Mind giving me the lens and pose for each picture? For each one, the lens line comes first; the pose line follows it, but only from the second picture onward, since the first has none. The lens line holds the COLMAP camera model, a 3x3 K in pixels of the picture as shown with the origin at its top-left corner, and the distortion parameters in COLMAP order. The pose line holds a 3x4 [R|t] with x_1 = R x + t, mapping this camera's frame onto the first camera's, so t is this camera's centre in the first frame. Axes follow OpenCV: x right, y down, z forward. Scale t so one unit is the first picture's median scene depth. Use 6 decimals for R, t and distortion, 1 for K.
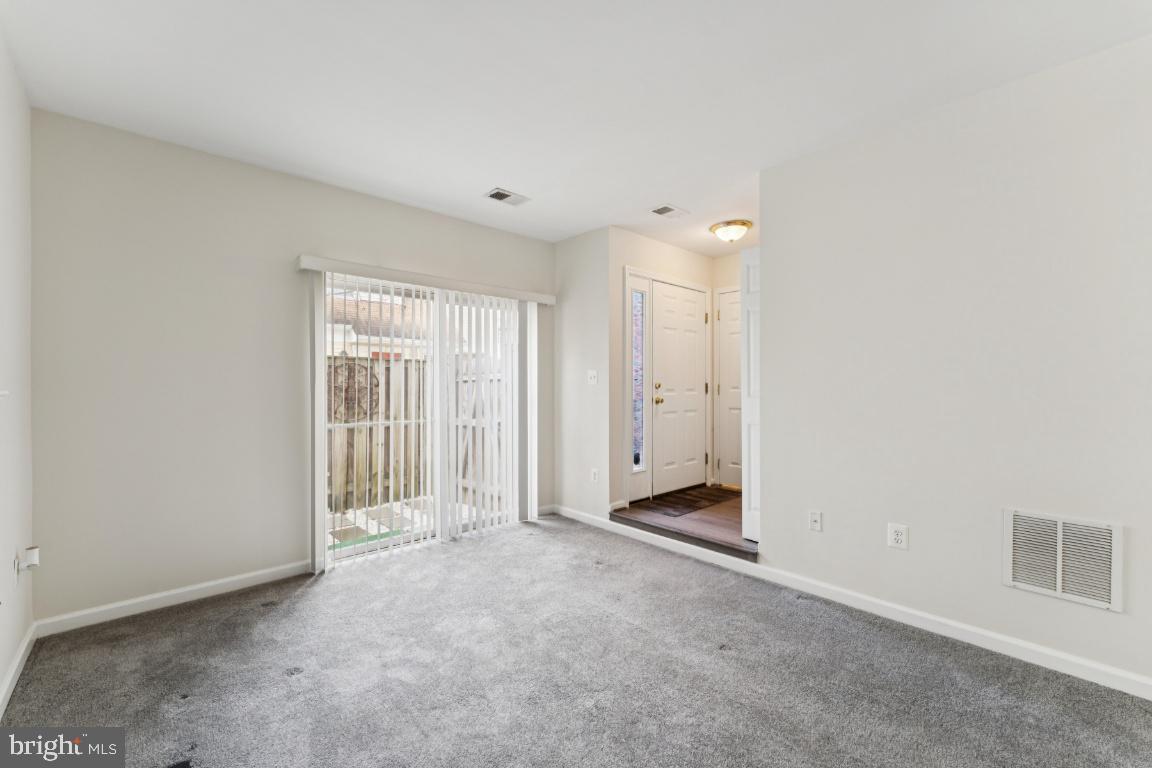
lens RADIAL K [[459.4, 0, 575.0], [0, 459.4, 387.2], [0, 0, 1]] dist [-0.001176, 0.000170]
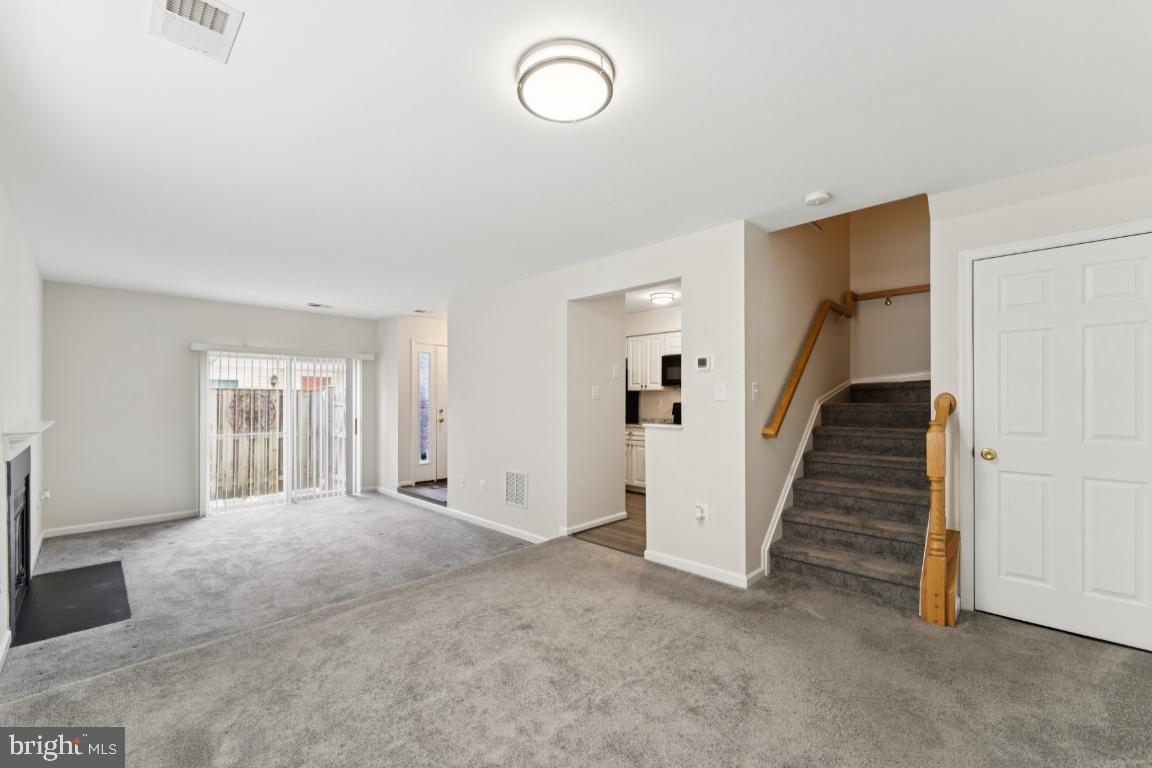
lens RADIAL K [[459.4, 0, 589.0], [0, 459.4, 398.4], [0, 0, 1]] dist [-0.001176, 0.000170]
pose [[0.997195, 0.003969, 0.074748, 0.609567], [-0.003420, 0.999966, -0.007471, -0.039294], [-0.074775, 0.007195, 0.997174, -0.682662]]
